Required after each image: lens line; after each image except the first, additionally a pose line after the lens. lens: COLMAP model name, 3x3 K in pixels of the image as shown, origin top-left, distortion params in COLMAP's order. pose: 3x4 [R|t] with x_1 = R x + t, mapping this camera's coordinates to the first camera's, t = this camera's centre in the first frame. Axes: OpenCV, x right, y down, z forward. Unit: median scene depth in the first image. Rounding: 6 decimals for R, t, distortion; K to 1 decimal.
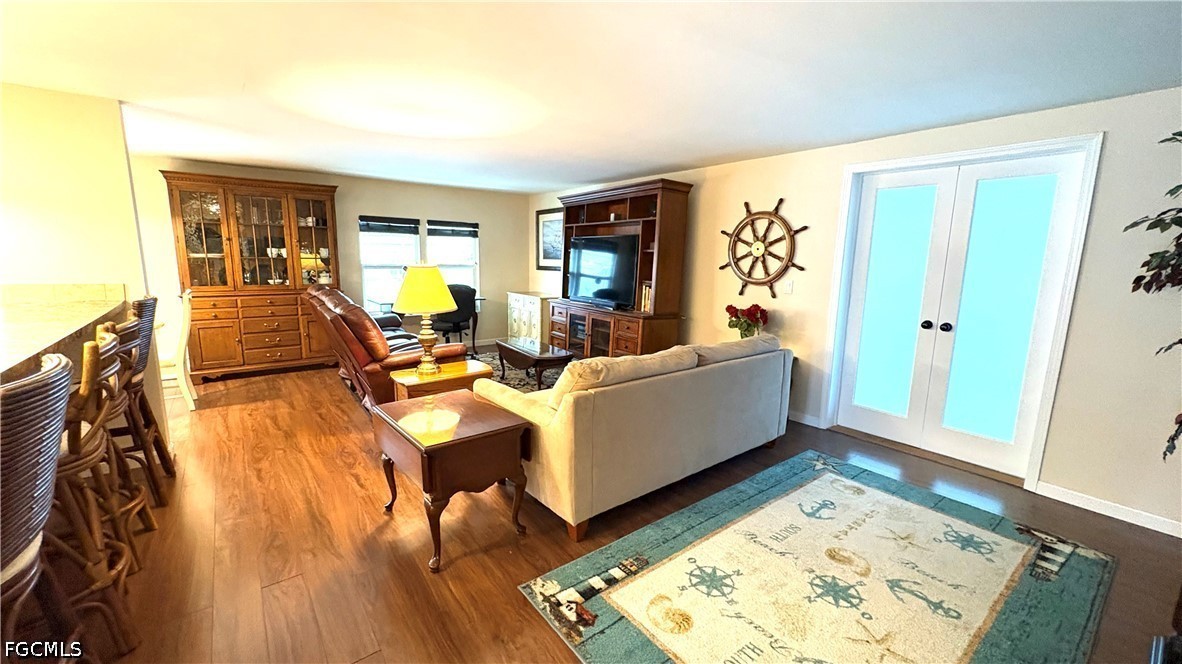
lens RADIAL K [[472.2, 0, 592.9], [0, 472.2, 336.6], [0, 0, 1]] dist [0.001602, 0.000047]
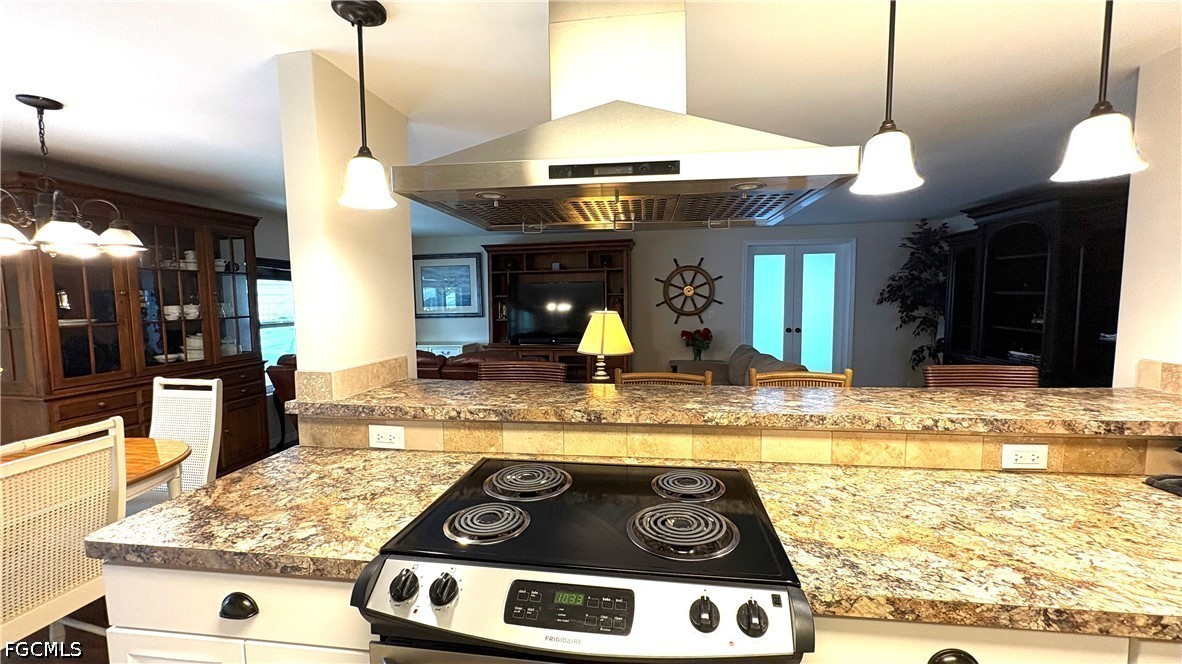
lens RADIAL K [[472.2, 0, 590.5], [0, 472.2, 333.0], [0, 0, 1]] dist [0.001602, 0.000047]
pose [[0.706496, -0.083418, 0.702784, -0.896908], [0.149015, 0.988301, -0.032494, -0.055775], [-0.691851, 0.127683, 0.710661, 0.193549]]
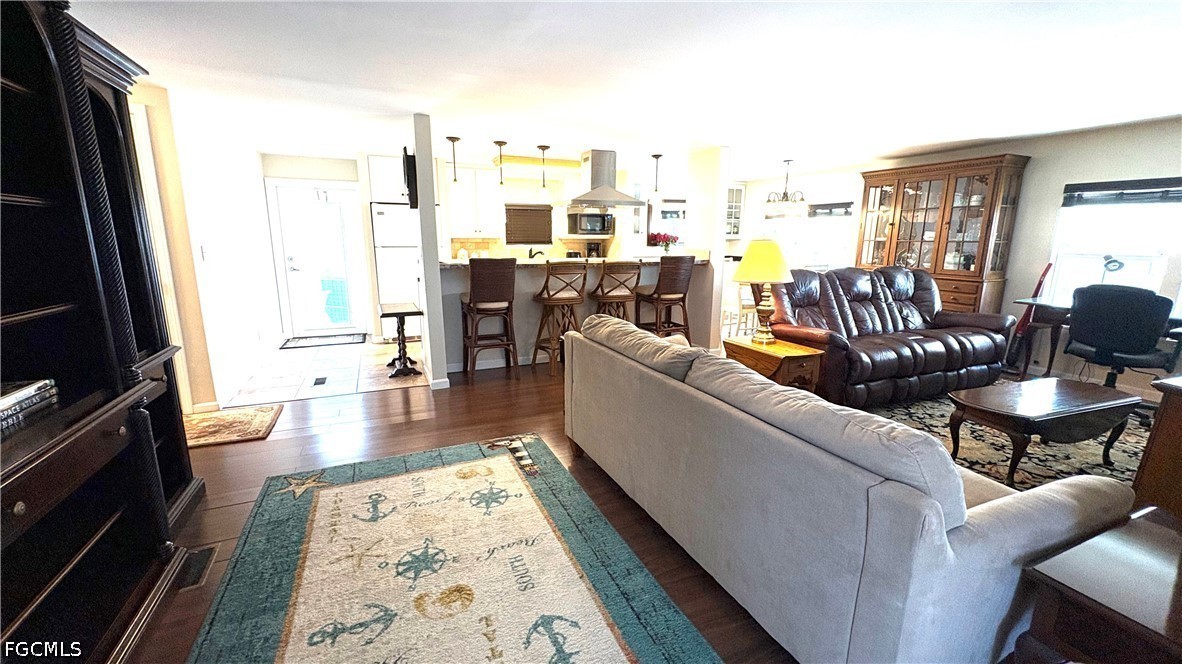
lens RADIAL K [[472.2, 0, 584.3], [0, 472.2, 328.9], [0, 0, 1]] dist [0.001602, 0.000047]
pose [[-0.248611, 0.167982, -0.953926, 0.616051], [-0.182519, 0.959079, 0.216457, -0.087783], [0.951252, 0.227923, -0.207777, 0.684915]]
